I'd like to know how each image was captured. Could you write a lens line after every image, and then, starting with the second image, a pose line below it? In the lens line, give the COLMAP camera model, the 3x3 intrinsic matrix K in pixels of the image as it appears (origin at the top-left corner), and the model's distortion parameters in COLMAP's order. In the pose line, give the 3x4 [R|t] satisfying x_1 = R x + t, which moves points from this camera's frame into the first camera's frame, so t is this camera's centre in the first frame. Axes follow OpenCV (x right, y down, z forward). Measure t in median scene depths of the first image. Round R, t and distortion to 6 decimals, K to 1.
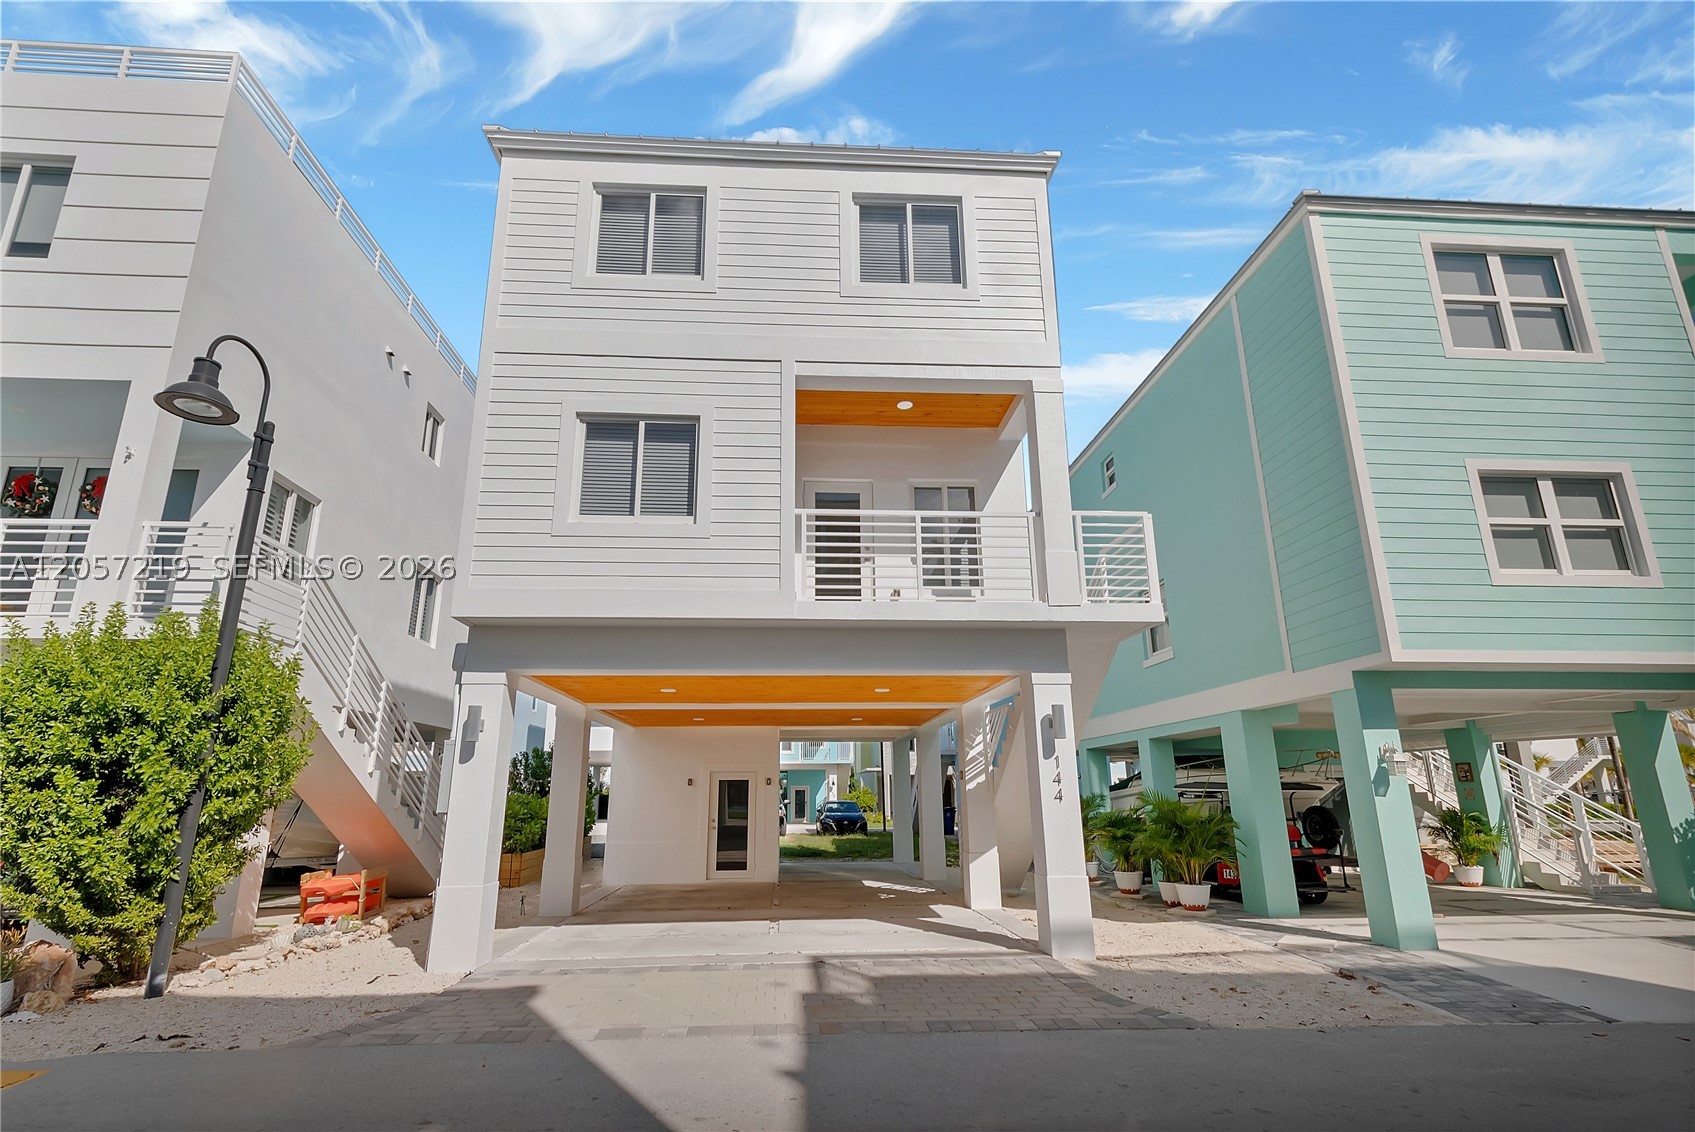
lens RADIAL K [[774.7, 0, 847.5], [0, 774.7, 566.0], [0, 0, 1]] dist [0.000324, 0.000001]
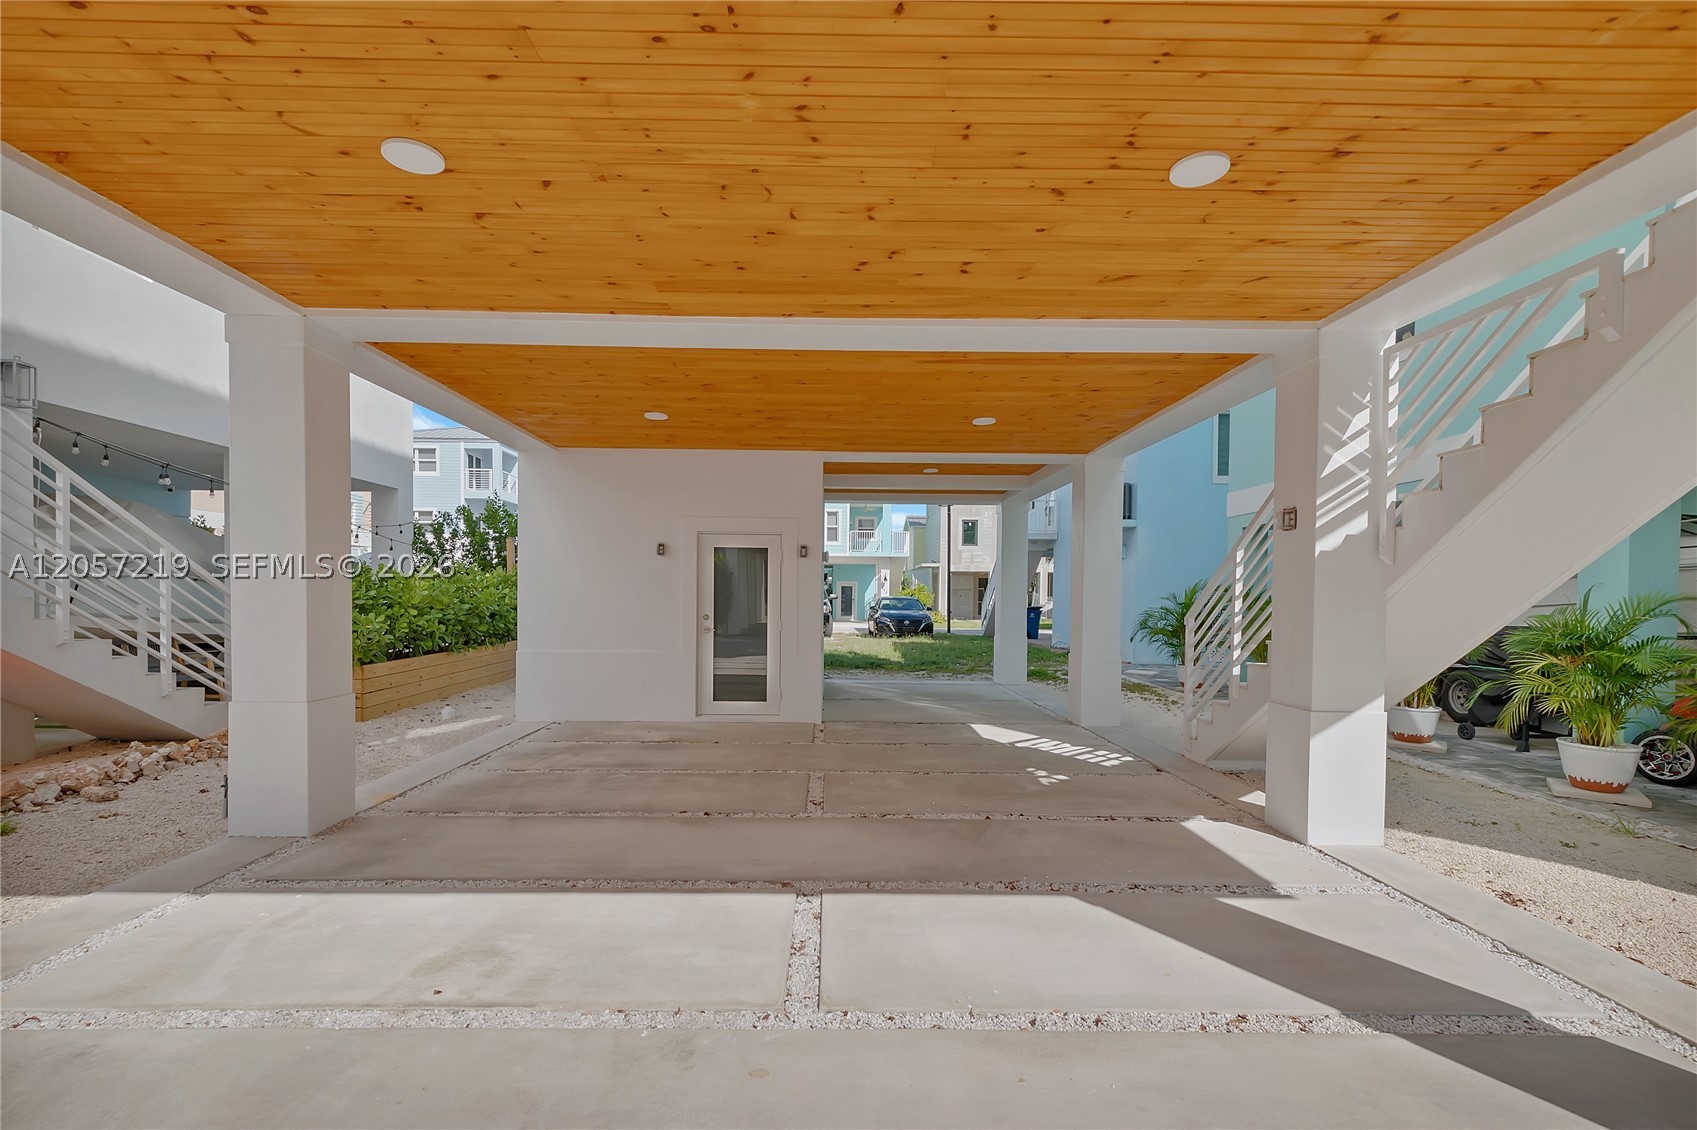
lens RADIAL K [[775.7, 0, 848.5], [0, 775.7, 565.0], [0, 0, 1]] dist [0.000324, 0.000001]
pose [[0.998436, 0.017371, -0.053131, -0.020986], [-0.003780, 0.969292, 0.245884, 0.079160], [0.055771, -0.245299, 0.967842, 0.242485]]
